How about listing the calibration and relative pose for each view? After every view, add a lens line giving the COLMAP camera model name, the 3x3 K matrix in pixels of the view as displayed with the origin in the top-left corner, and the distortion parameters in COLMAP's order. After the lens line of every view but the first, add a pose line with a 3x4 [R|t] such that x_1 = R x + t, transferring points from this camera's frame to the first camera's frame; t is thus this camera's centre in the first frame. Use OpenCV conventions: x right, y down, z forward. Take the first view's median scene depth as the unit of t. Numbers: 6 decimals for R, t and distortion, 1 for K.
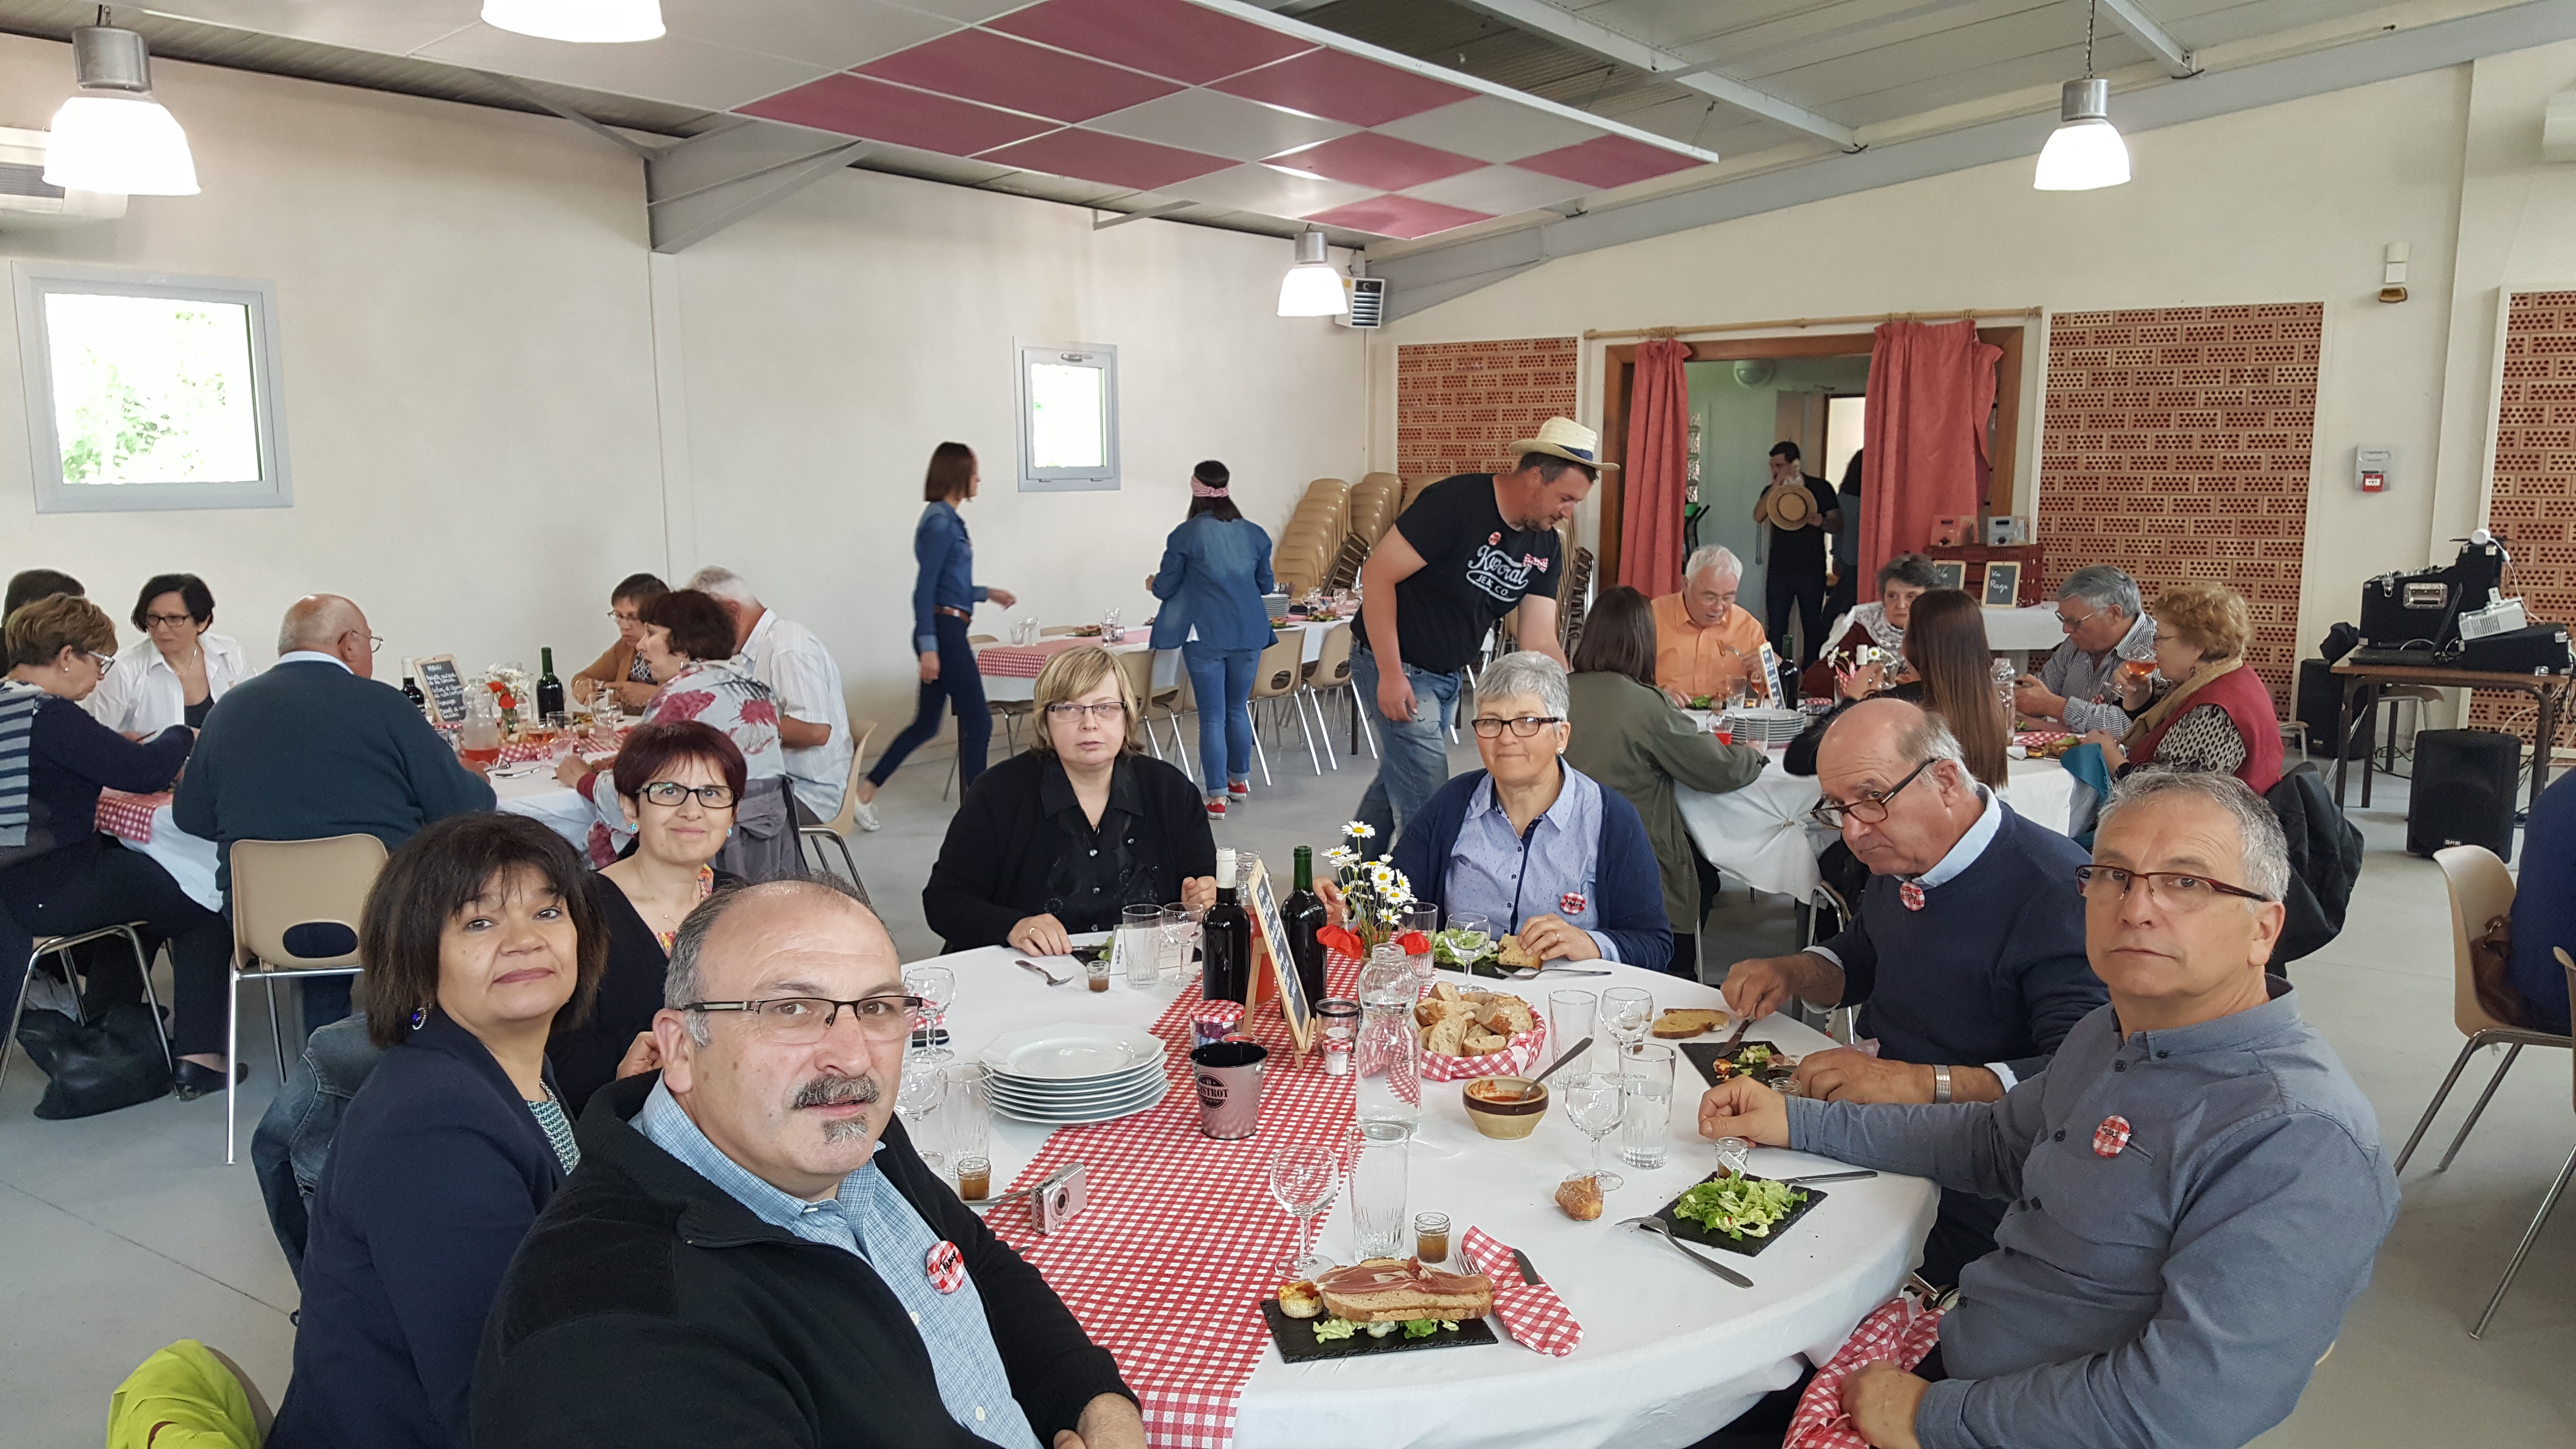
lens RADIAL K [[1914.7, 0, 1312.5], [0, 1914.7, 776.7], [0, 0, 1]] dist [0.125329, -0.157814]
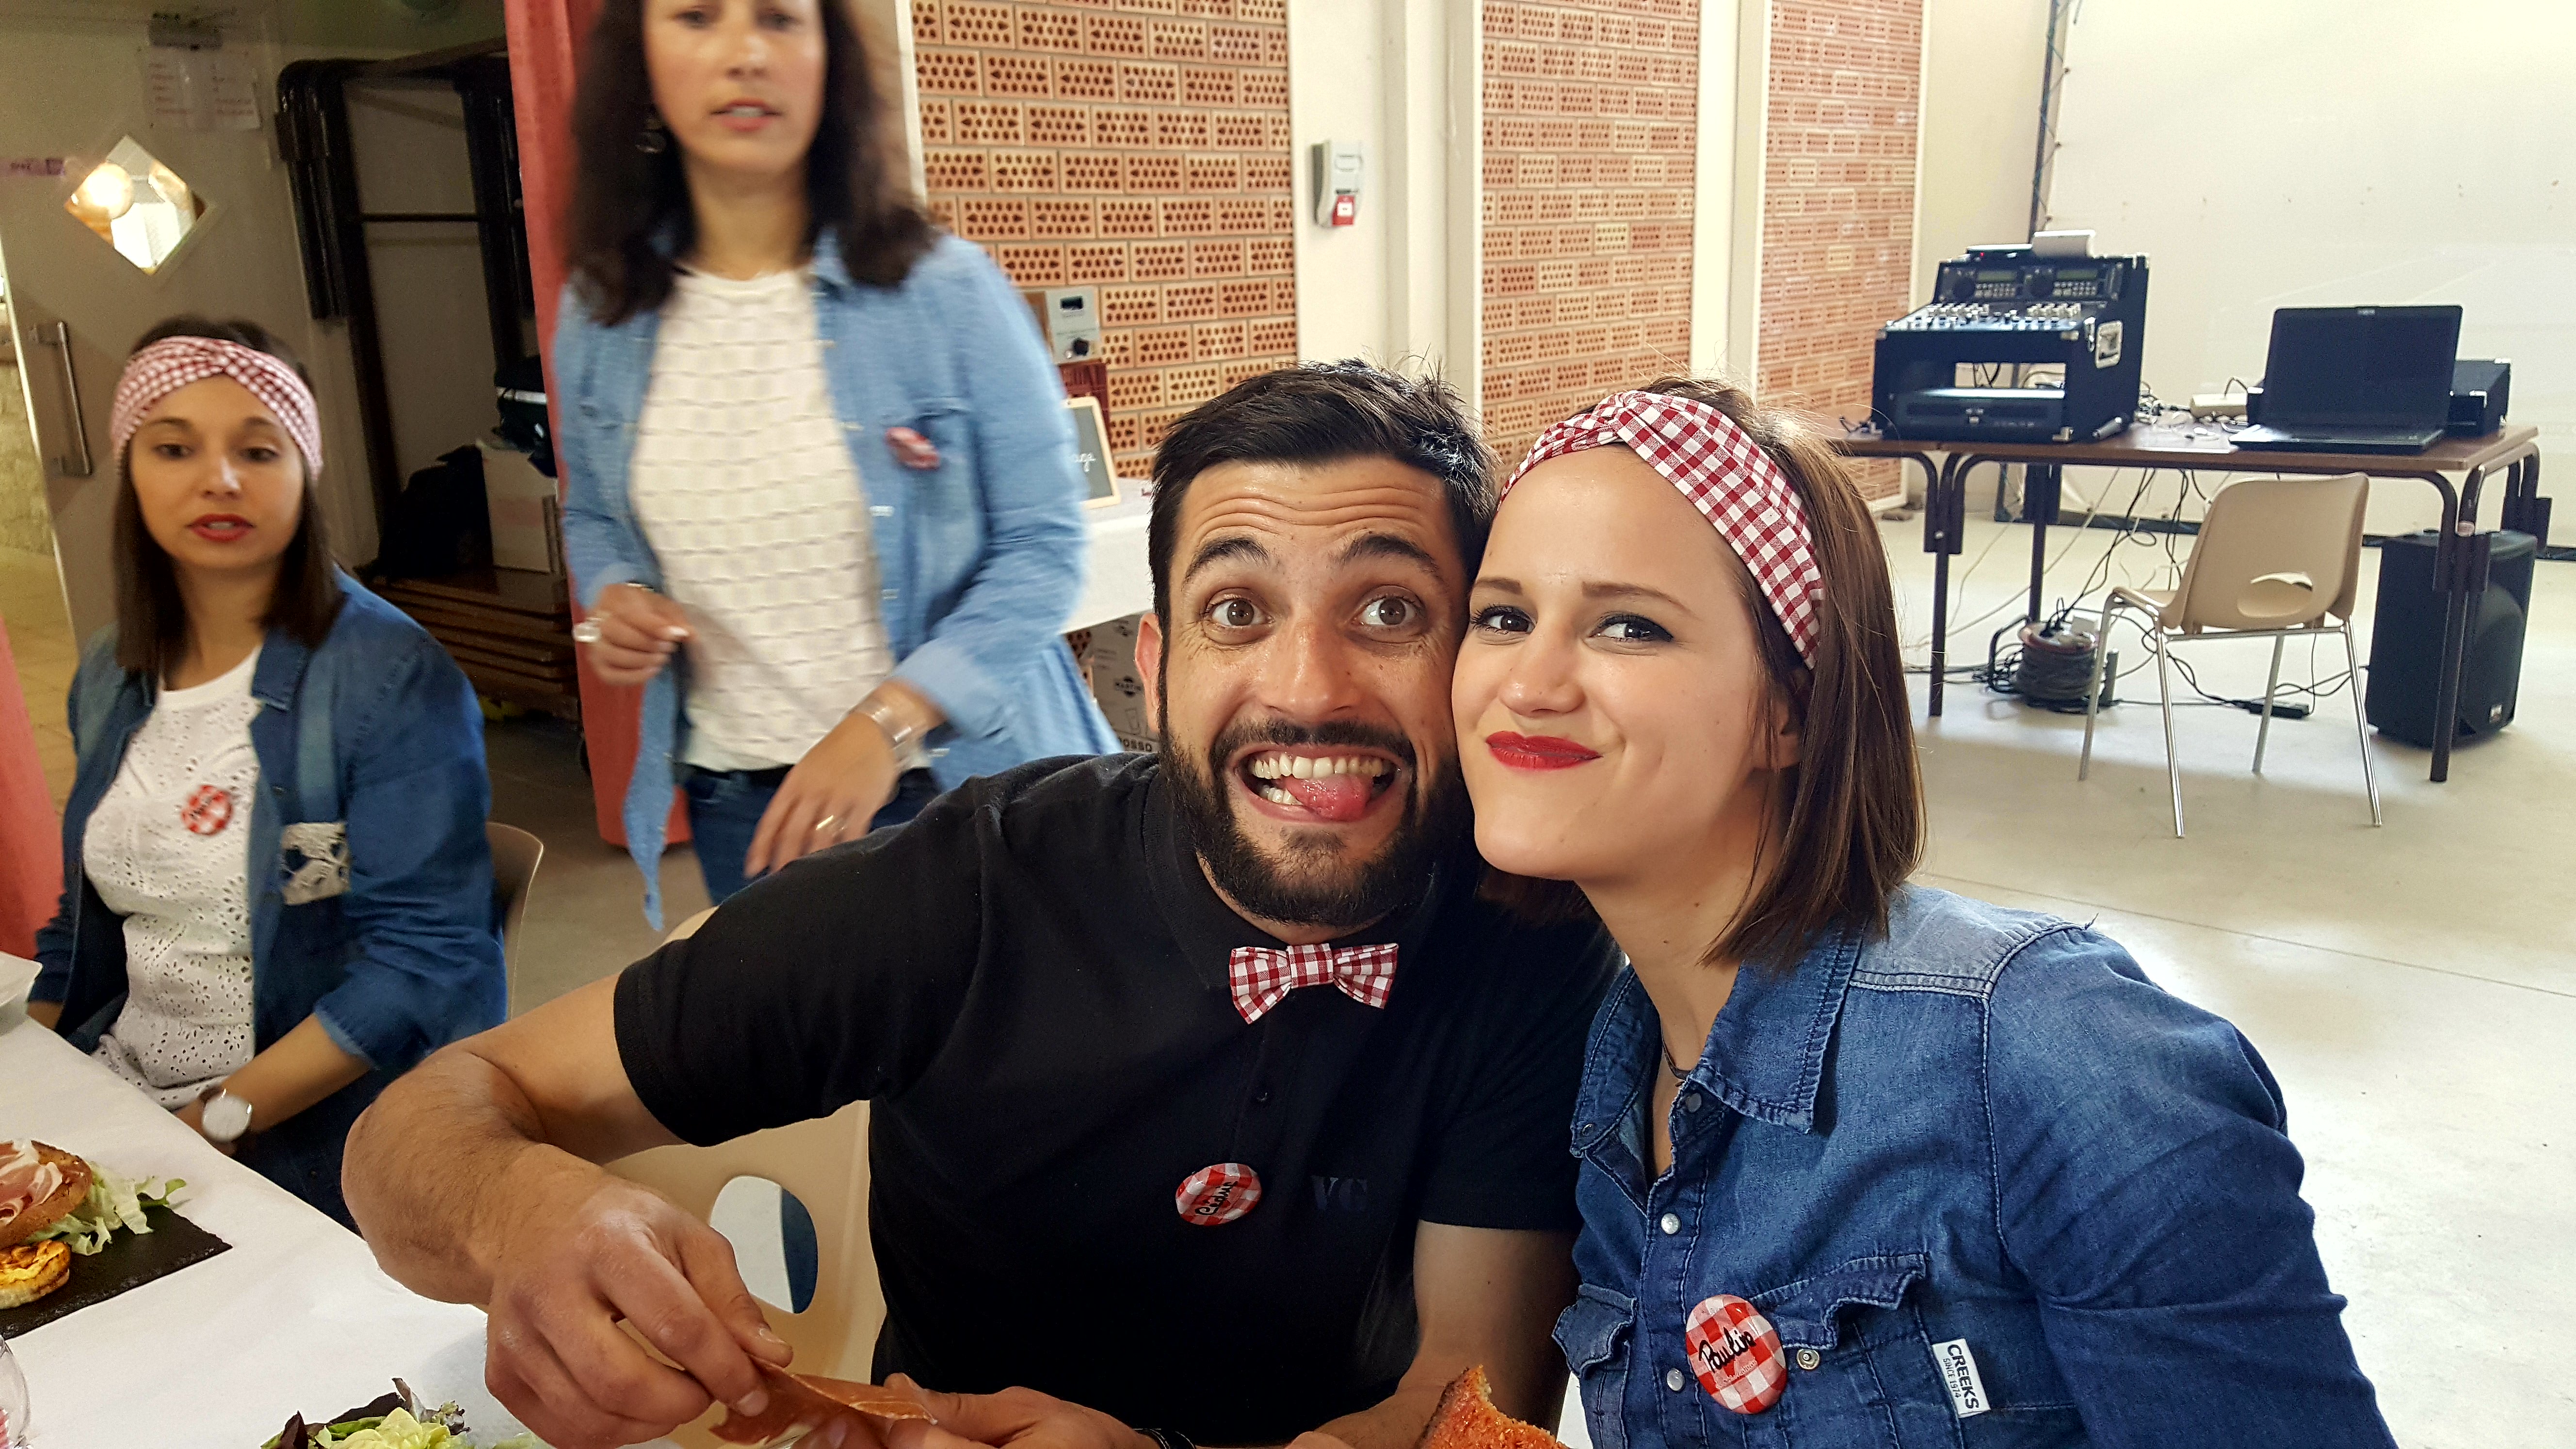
lens RADIAL K [[1853.5, 0, 1241.2], [0, 1853.5, 769.3], [0, 0, 1]] dist [0.061309, -0.082594]
pose [[0.177378, -0.267022, 0.947225, -0.039029], [0.200195, 0.952154, 0.230923, -0.122571], [-0.963566, 0.148669, 0.222348, 0.906956]]
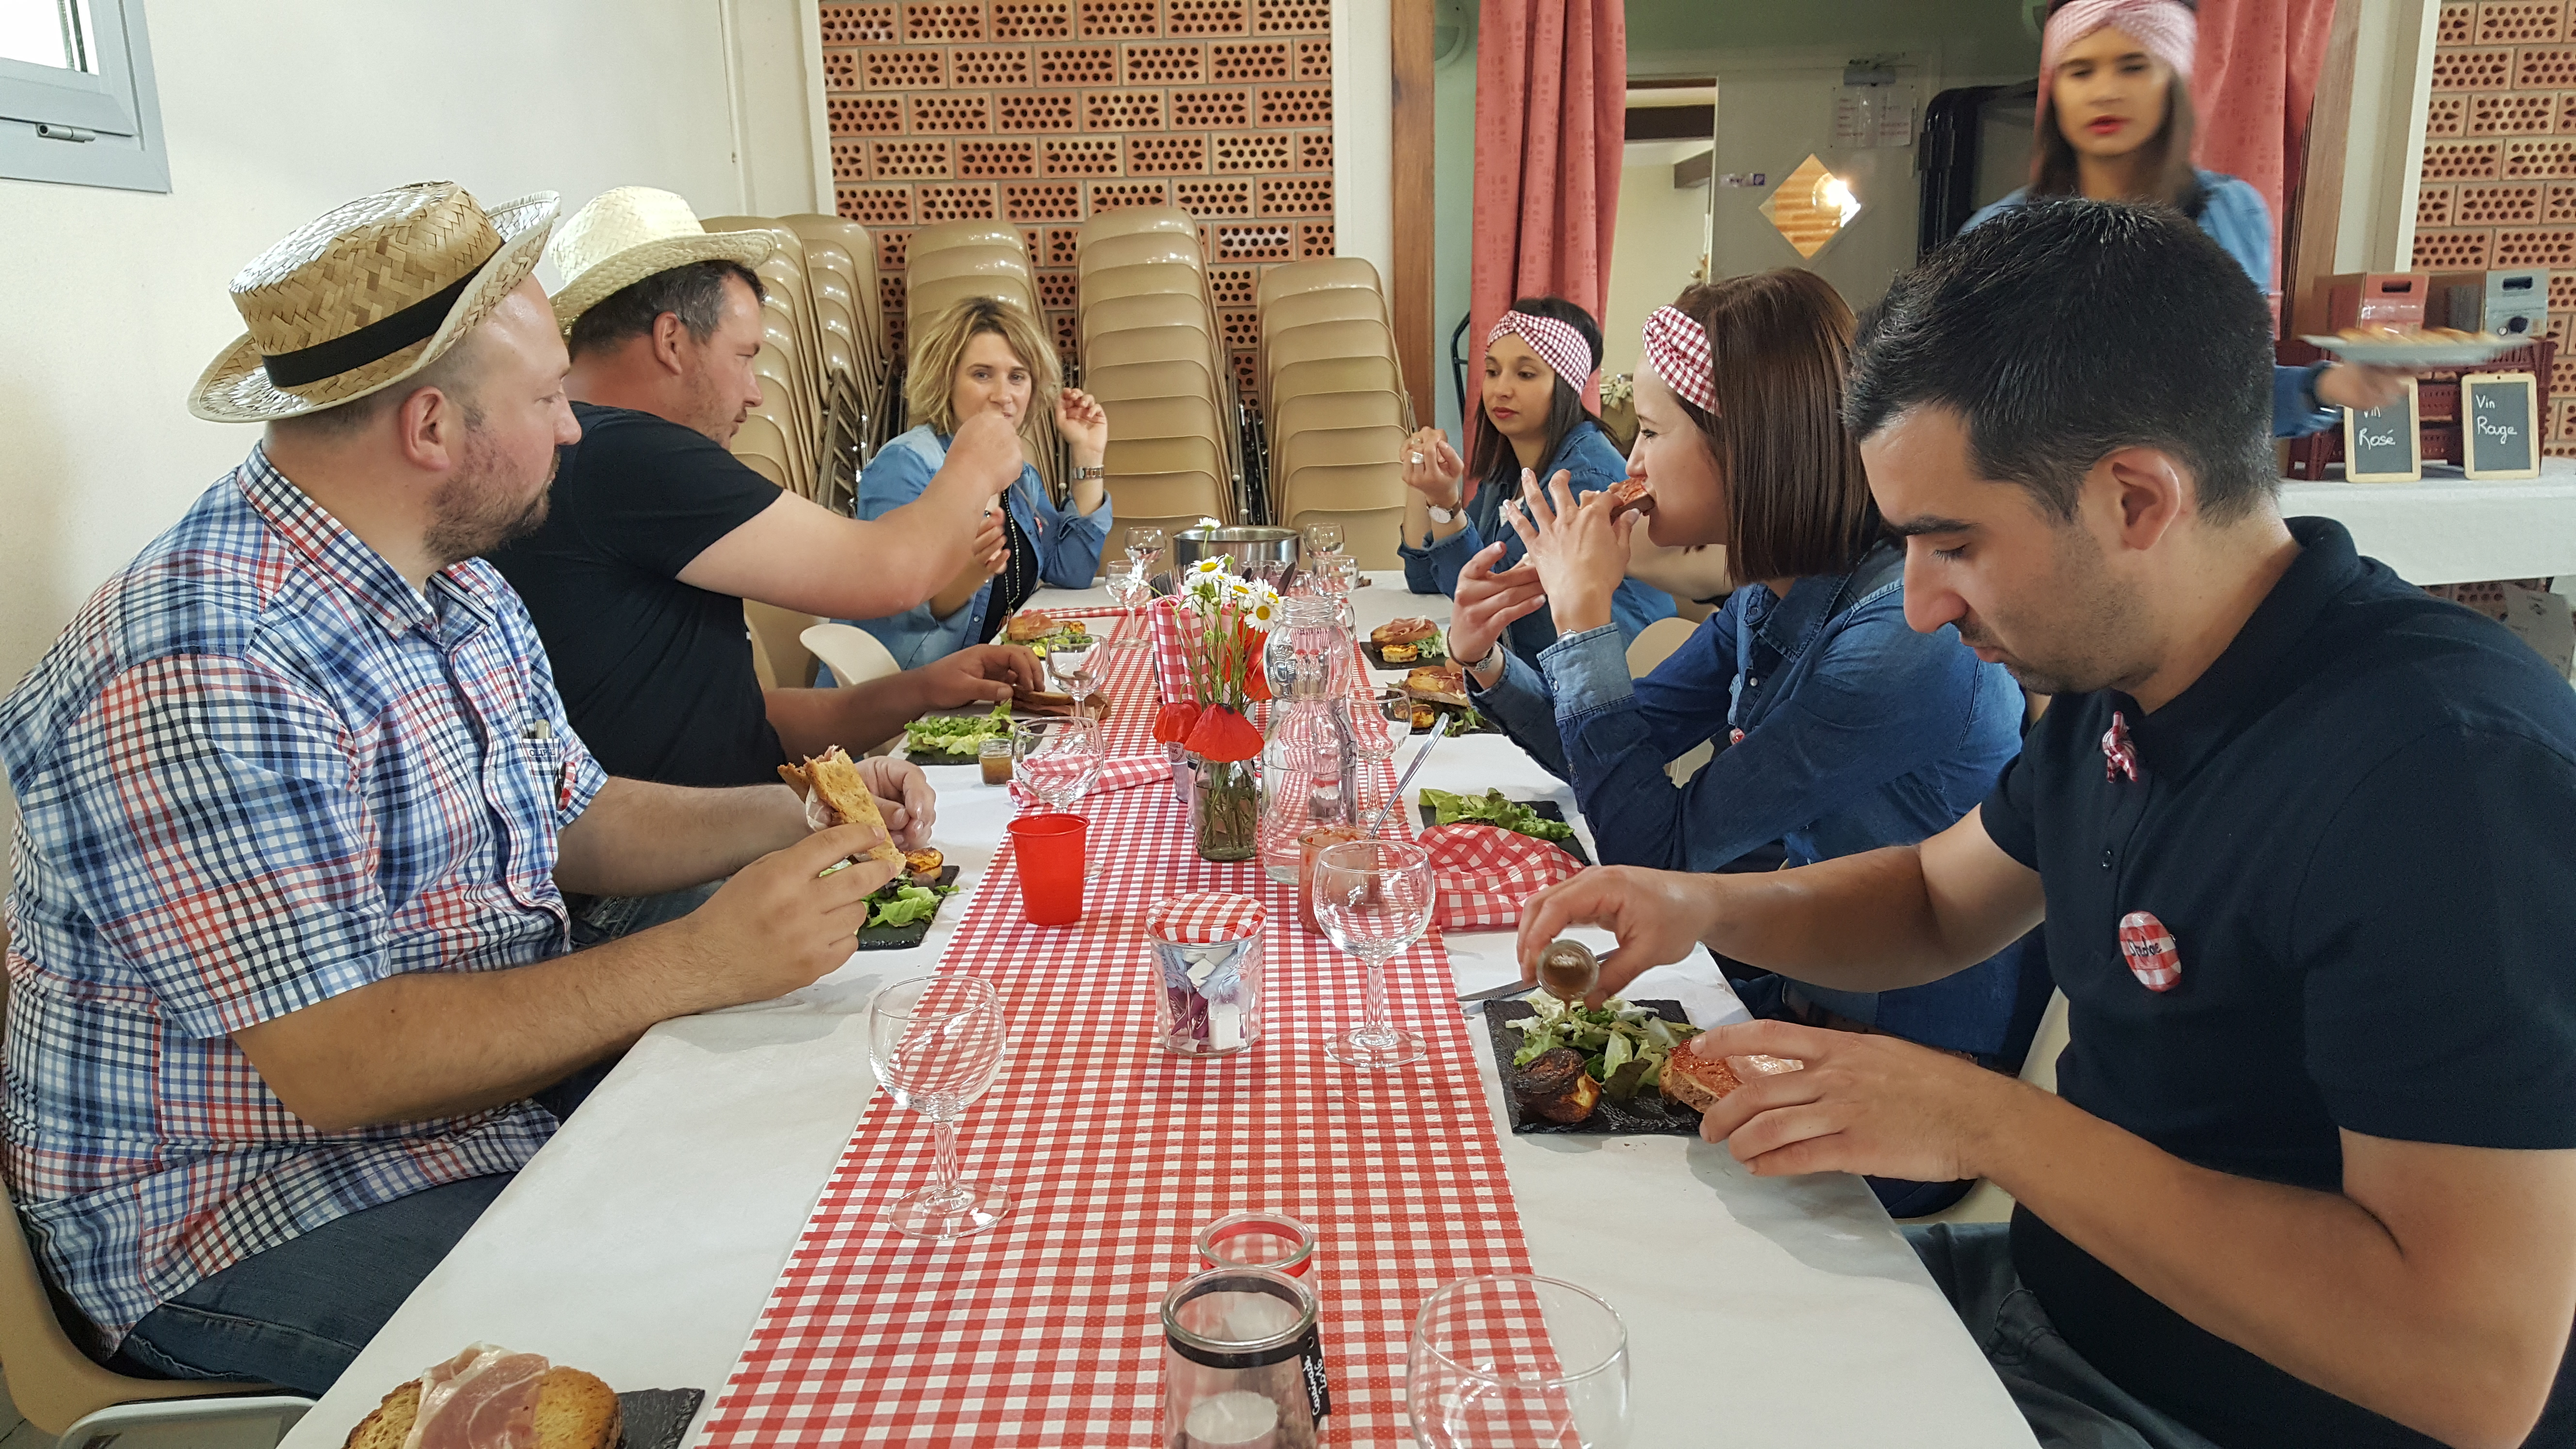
lens RADIAL K [[1914.7, 0, 1294.0], [0, 1914.7, 774.9], [0, 0, 1]] dist [0.125329, -0.157814]
pose [[0.840879, -0.143458, 0.521865, -0.126196], [0.108496, 0.989339, 0.097144, -0.095452], [-0.530237, -0.025066, 0.847479, 0.780775]]
